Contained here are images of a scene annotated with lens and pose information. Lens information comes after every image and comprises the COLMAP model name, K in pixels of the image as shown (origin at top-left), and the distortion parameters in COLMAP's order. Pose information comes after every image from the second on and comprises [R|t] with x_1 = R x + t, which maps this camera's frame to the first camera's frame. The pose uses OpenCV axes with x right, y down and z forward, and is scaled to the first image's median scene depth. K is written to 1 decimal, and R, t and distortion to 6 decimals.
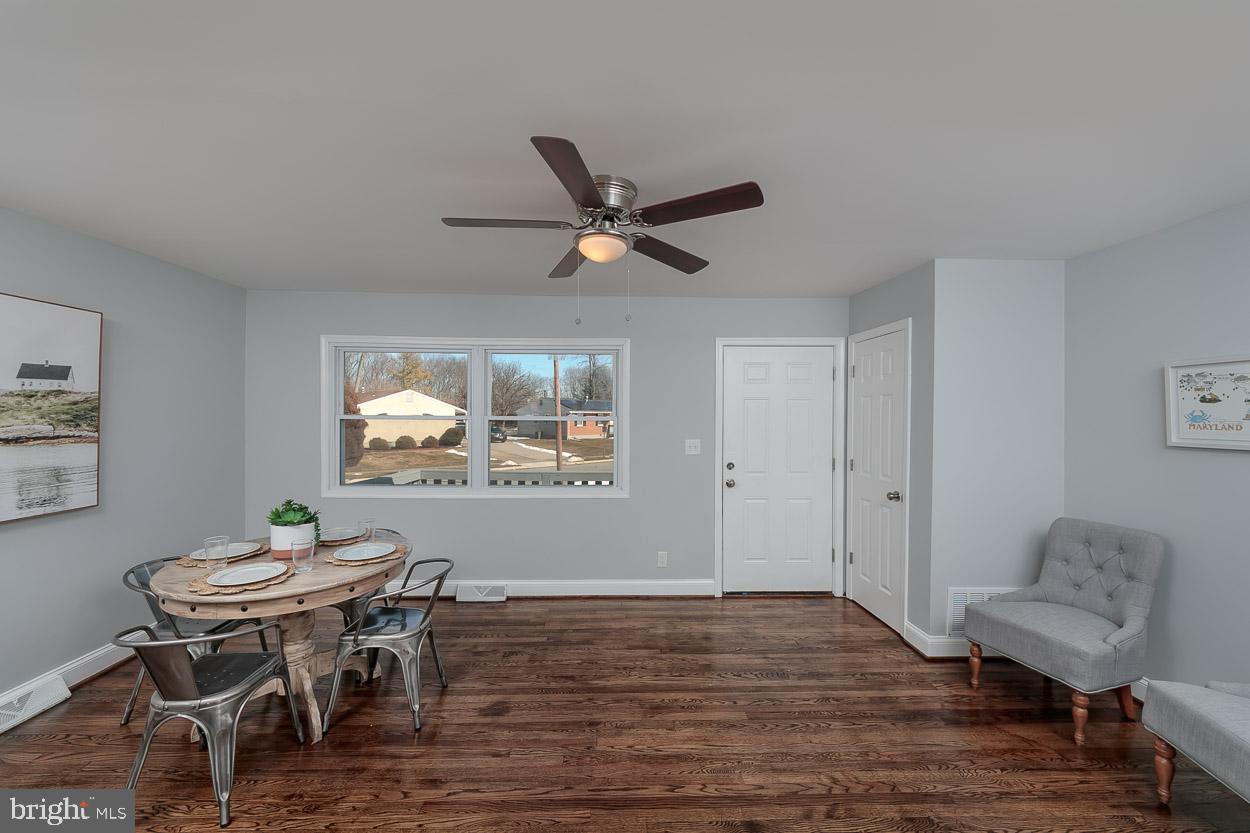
lens RADIAL K [[471.1, 0, 617.0], [0, 471.1, 416.3], [0, 0, 1]] dist [0.008735, 0.000090]
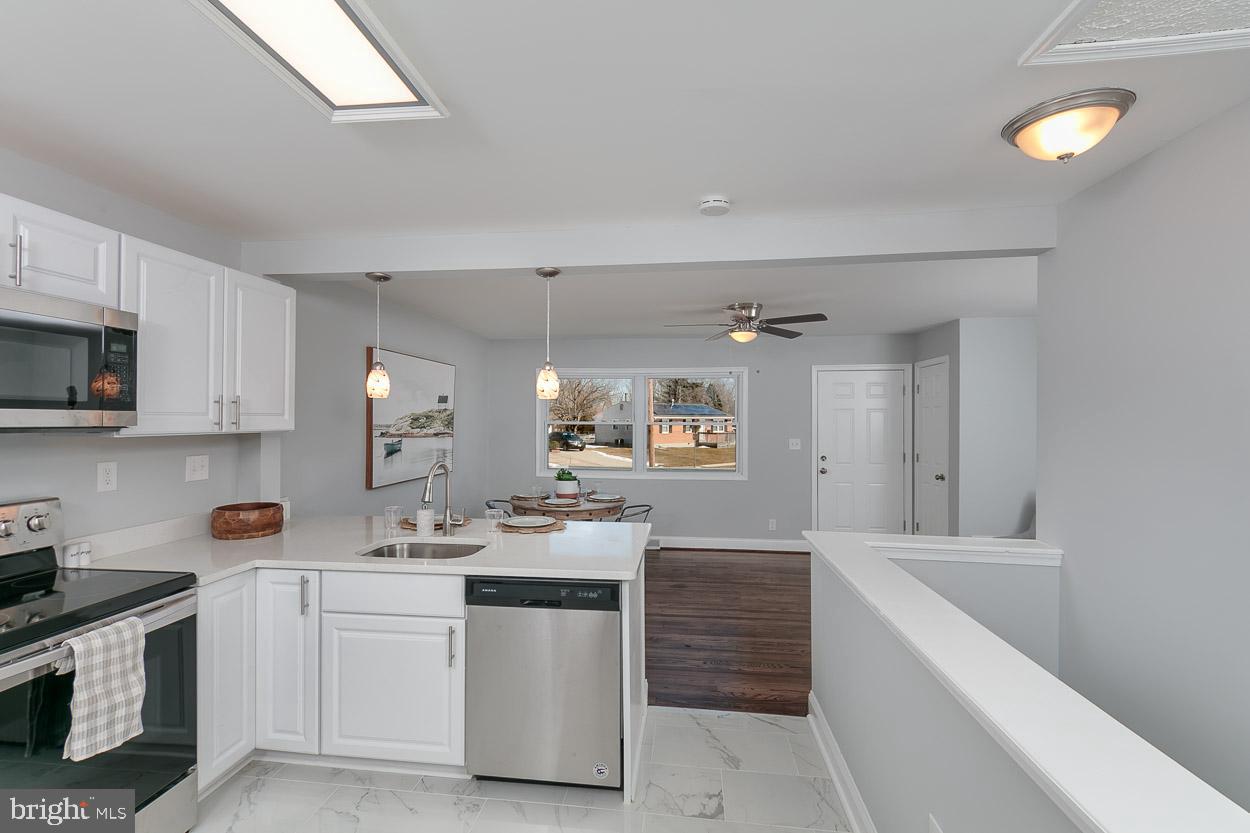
lens RADIAL K [[557.8, 0, 621.1], [0, 557.8, 418.7], [0, 0, 1]] dist [0.010196, -0.000433]
pose [[0.988990, -0.002636, -0.147960, -0.144626], [0.001726, 0.999979, -0.006275, 0.000537], [0.147973, 0.005950, 0.988973, -1.004956]]
